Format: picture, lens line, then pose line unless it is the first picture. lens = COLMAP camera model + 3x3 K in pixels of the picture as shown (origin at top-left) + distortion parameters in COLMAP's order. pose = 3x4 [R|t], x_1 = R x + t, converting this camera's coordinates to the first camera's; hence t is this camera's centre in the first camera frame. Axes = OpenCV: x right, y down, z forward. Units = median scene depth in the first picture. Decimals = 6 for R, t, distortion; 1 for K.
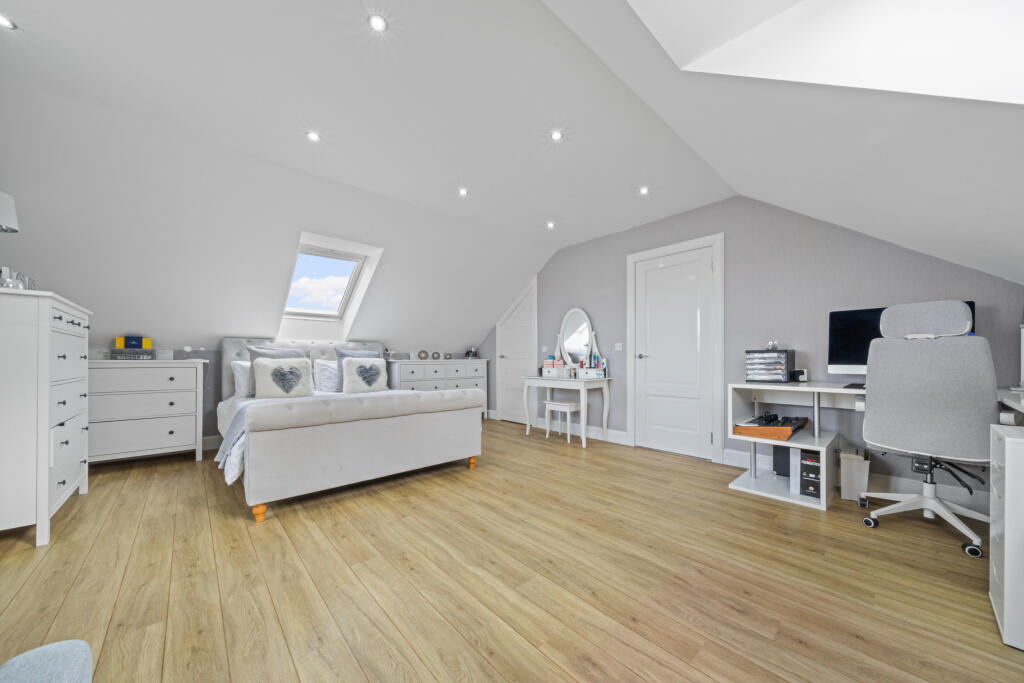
lens RADIAL K [[357.9, 0, 512.0], [0, 357.9, 360.9], [0, 0, 1]] dist [0.000363, 0.000001]
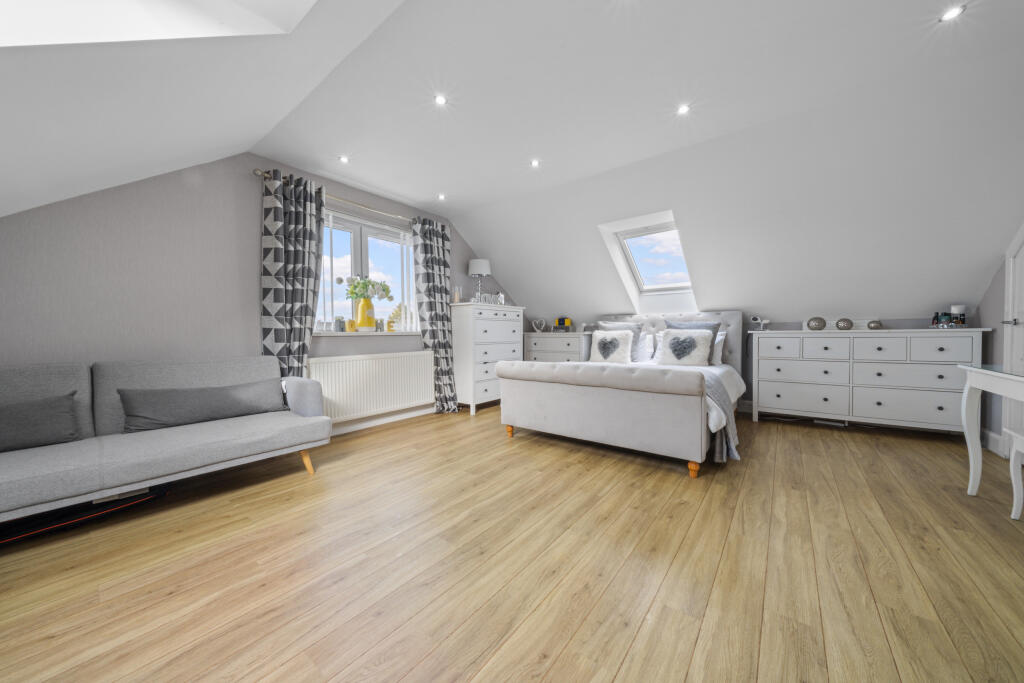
lens RADIAL K [[353.6, 0, 510.8], [0, 353.6, 346.2], [0, 0, 1]] dist [-0.001751, -0.000040]
pose [[0.175896, 0.035388, -0.983772, 0.593449], [0.003334, 0.999326, 0.036544, 0.000228], [0.984403, -0.009708, 0.175660, 0.551844]]
